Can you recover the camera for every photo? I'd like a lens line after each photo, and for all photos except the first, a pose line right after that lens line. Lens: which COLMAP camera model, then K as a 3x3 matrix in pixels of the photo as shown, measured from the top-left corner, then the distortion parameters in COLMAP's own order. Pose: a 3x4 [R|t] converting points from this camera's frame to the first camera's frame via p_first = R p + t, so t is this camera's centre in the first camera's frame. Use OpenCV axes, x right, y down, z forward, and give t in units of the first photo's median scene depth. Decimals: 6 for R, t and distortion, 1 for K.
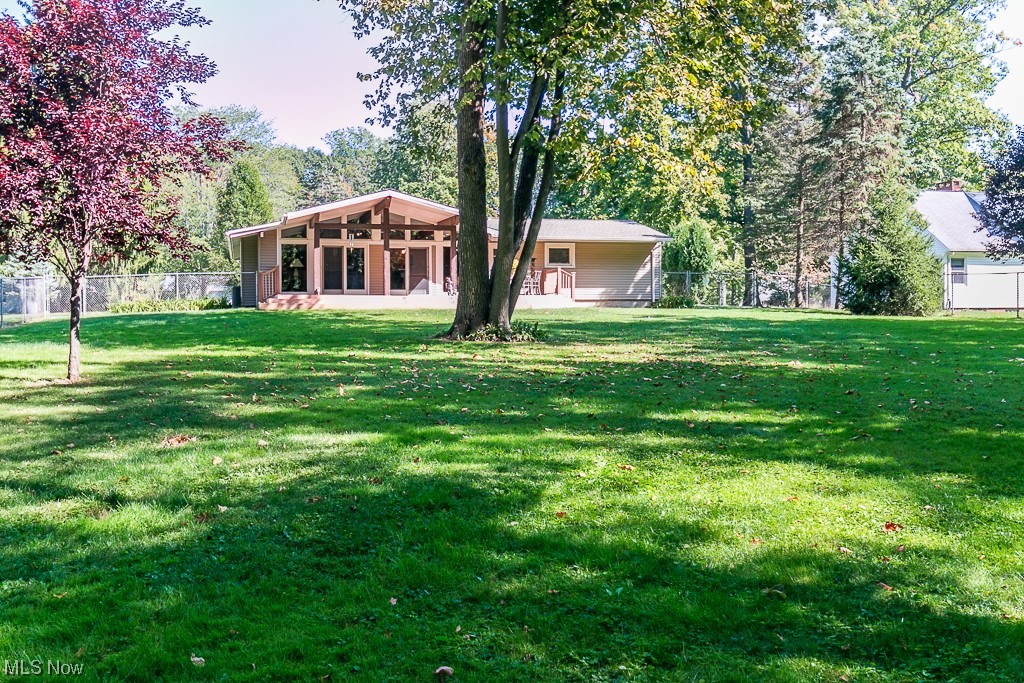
lens RADIAL K [[996.2, 0, 510.3], [0, 996.2, 310.7], [0, 0, 1]] dist [0.001015, 0.000000]
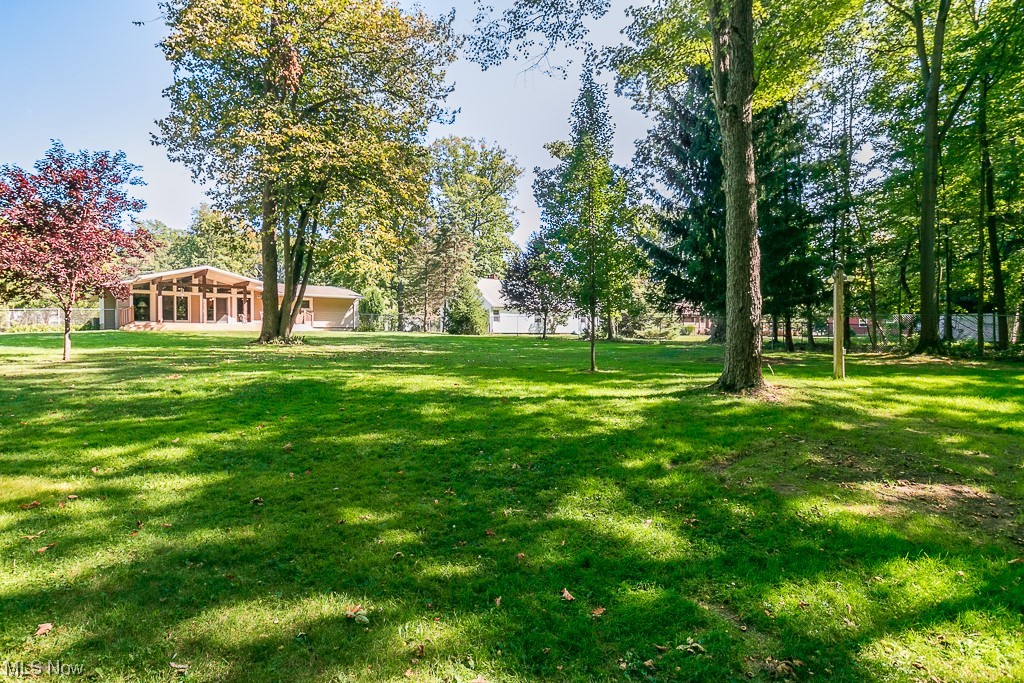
lens RADIAL K [[575.9, 0, 511.2], [0, 575.9, 341.1], [0, 0, 1]] dist [-0.000717, 0.000155]
pose [[0.907981, -0.000774, 0.419011, -0.055724], [-0.000618, 0.999995, 0.003188, 0.012692], [-0.419011, -0.003154, 0.907976, -0.177900]]
